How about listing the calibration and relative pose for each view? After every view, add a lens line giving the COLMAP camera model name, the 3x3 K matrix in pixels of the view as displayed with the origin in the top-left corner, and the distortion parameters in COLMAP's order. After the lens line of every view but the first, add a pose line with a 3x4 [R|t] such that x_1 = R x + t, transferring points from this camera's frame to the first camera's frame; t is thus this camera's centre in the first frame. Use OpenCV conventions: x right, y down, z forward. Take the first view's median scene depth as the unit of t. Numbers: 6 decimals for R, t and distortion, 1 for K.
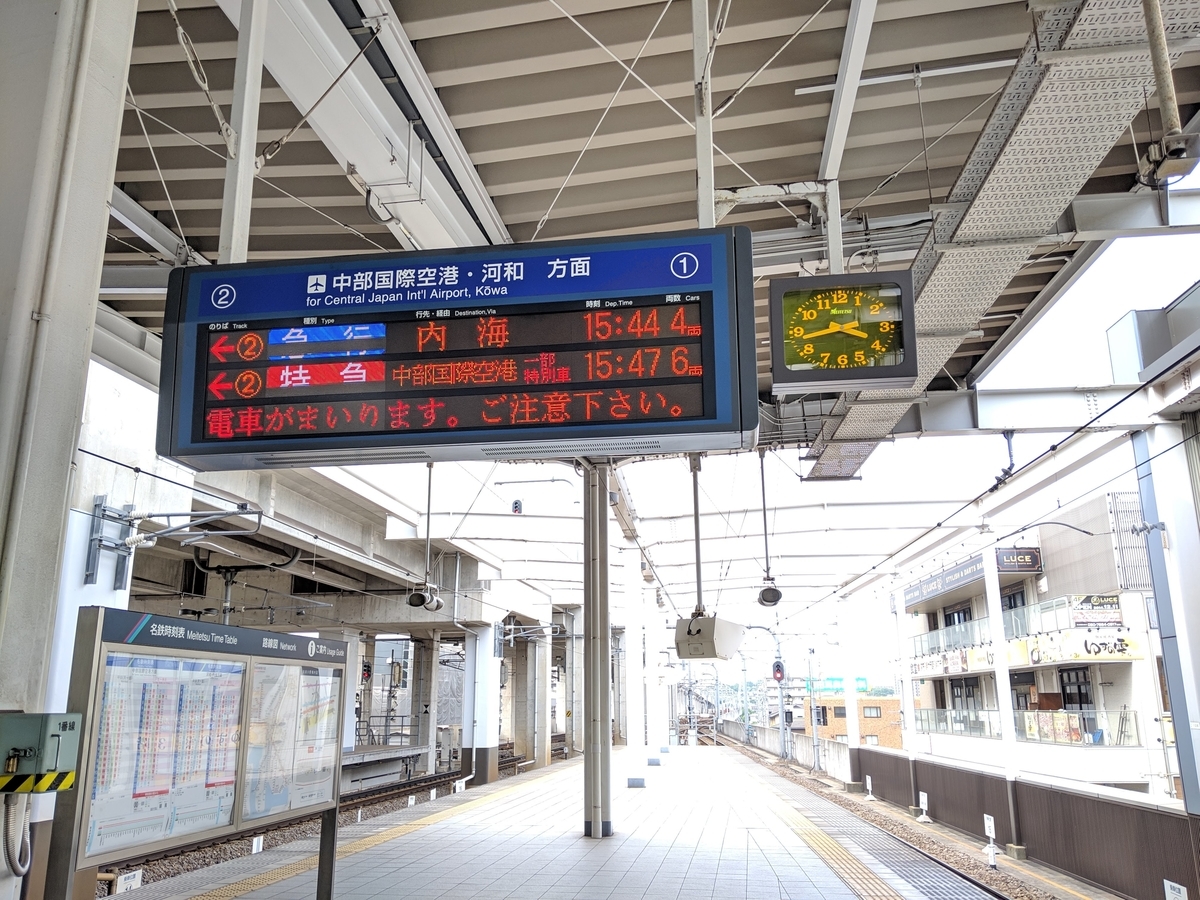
lens RADIAL K [[971.7, 0, 600.0], [0, 971.7, 450.0], [0, 0, 1]] dist [0.148904, -0.000144]
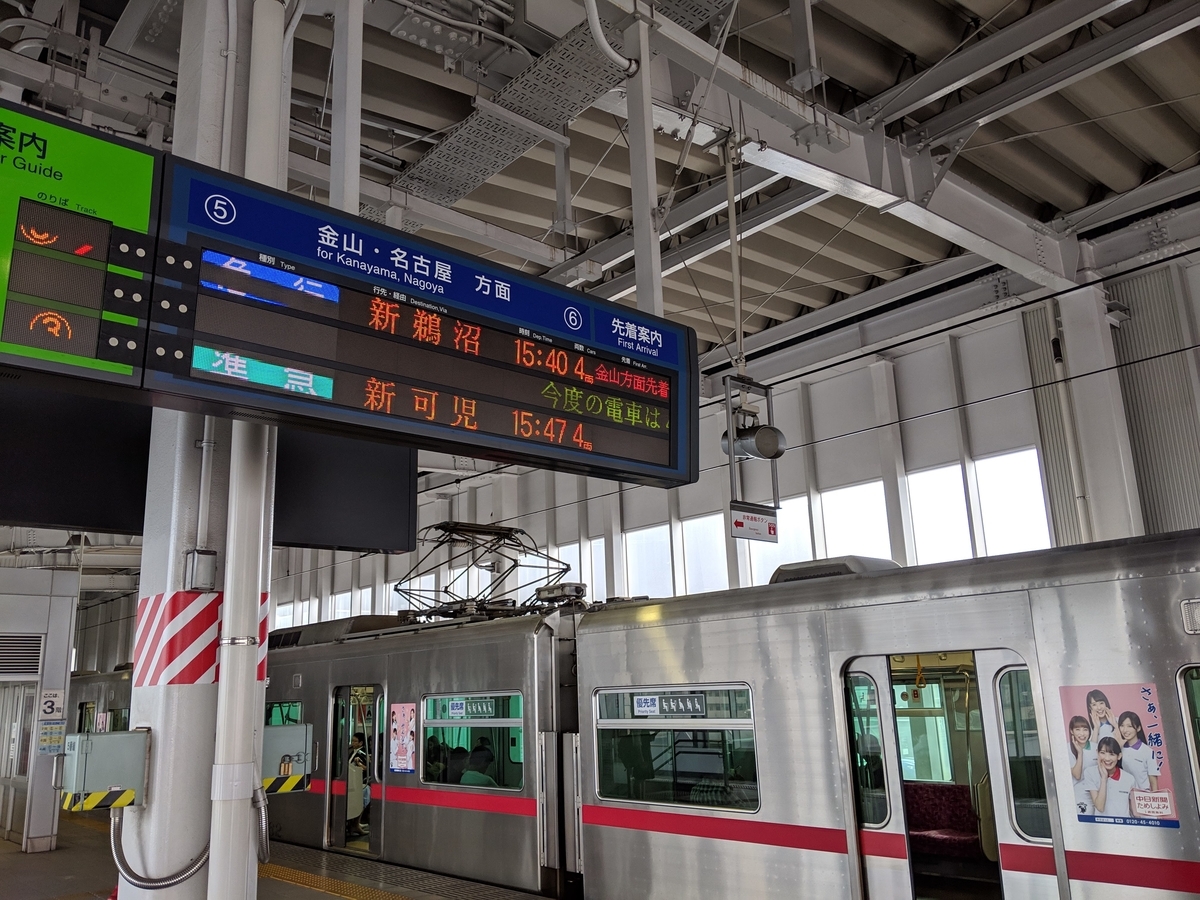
lens RADIAL K [[971.7, 0, 600.0], [0, 971.7, 450.0], [0, 0, 1]] dist [0.148904, -0.000144]
pose [[0.611279, 0.160401, 0.774990, -0.776843], [-0.195565, 0.979492, -0.048474, 0.020113], [-0.766872, -0.121930, 0.630112, 0.200453]]
